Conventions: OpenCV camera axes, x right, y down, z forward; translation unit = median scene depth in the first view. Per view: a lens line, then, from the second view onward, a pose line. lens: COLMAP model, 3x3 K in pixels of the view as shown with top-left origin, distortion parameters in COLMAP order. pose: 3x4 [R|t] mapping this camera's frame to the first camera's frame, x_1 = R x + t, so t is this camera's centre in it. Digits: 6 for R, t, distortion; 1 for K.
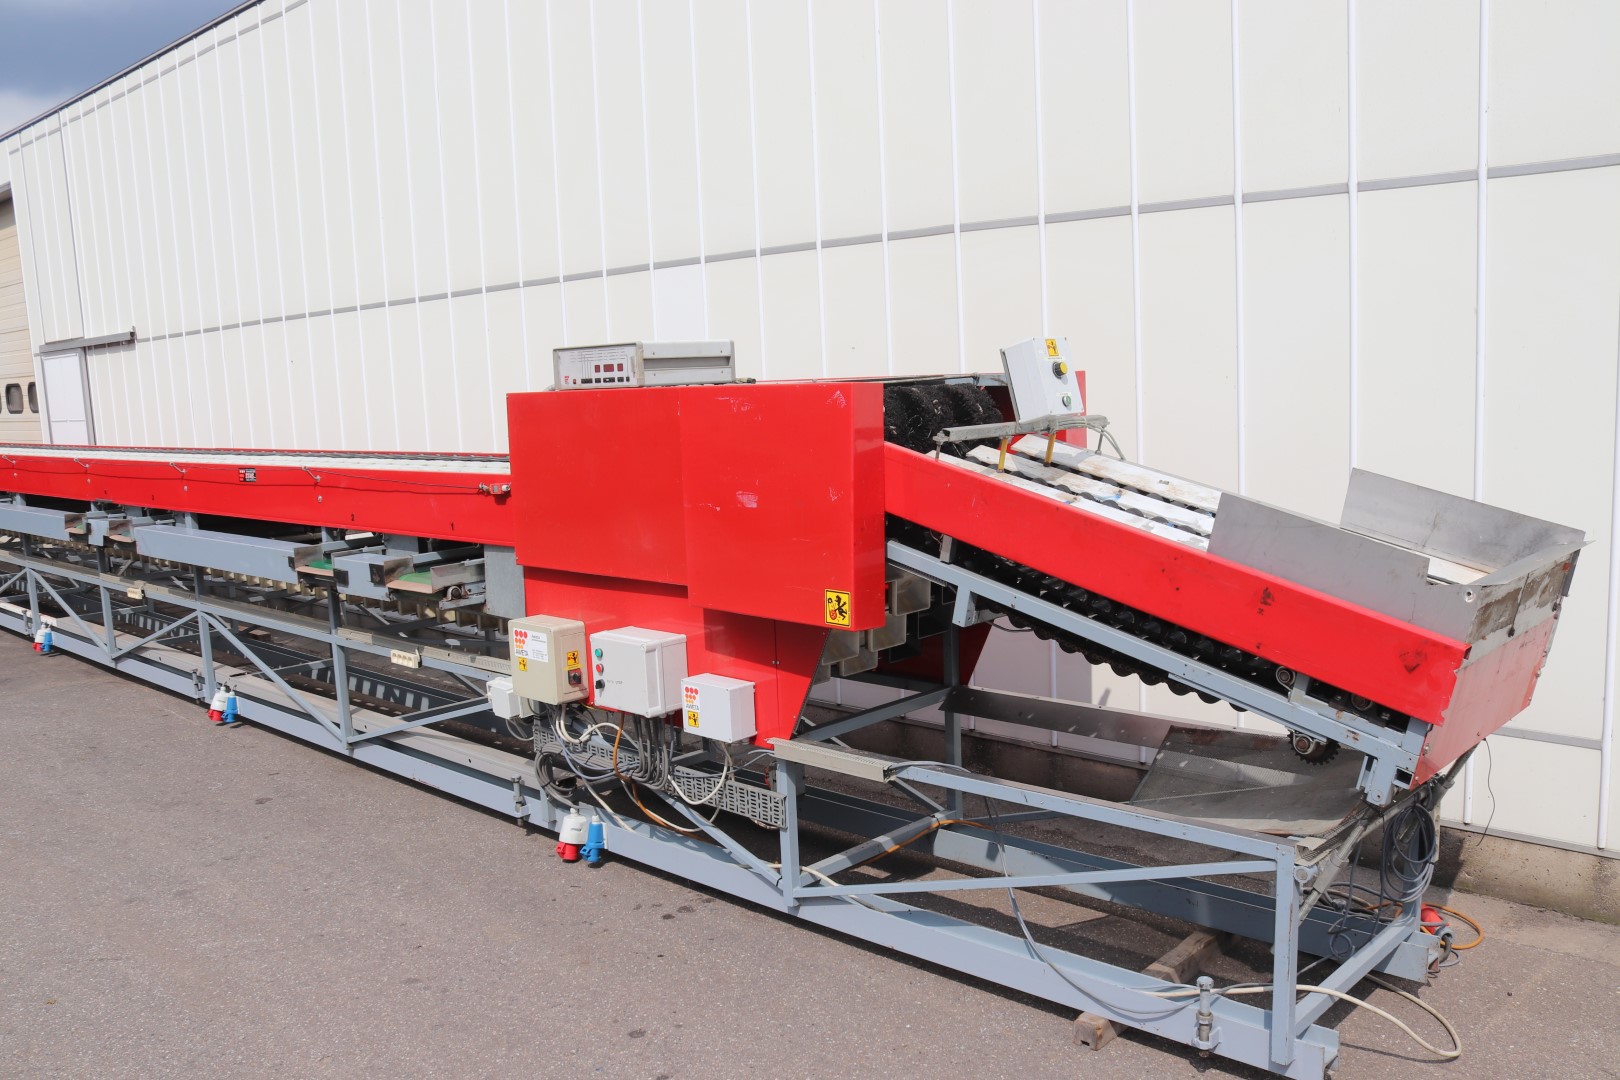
lens RADIAL K [[1358.2, 0, 824.8], [0, 1358.2, 567.0], [0, 0, 1]] dist [-0.143584, 0.090384]
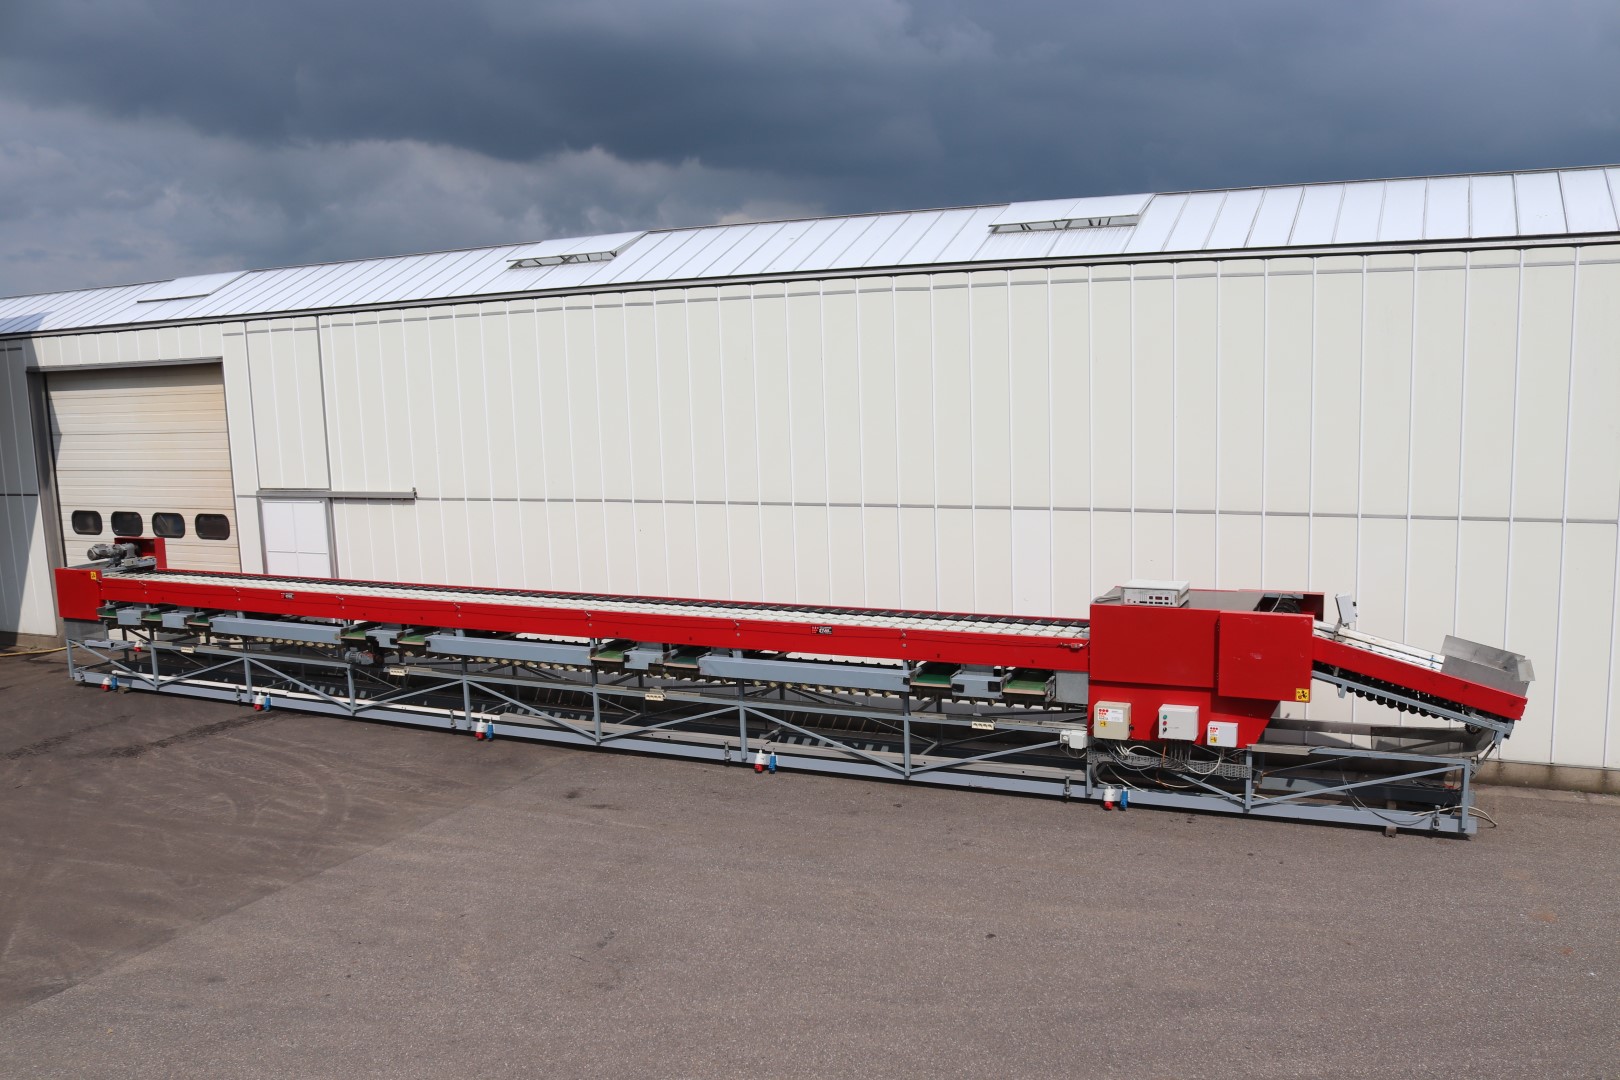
lens RADIAL K [[1358.2, 0, 822.9], [0, 1358.2, 561.6], [0, 0, 1]] dist [-0.143584, 0.090384]
pose [[0.947174, -0.037105, 0.318565, -1.446868], [0.040629, 0.999165, -0.004422, -0.219957], [-0.318135, 0.017131, 0.947891, -1.054661]]
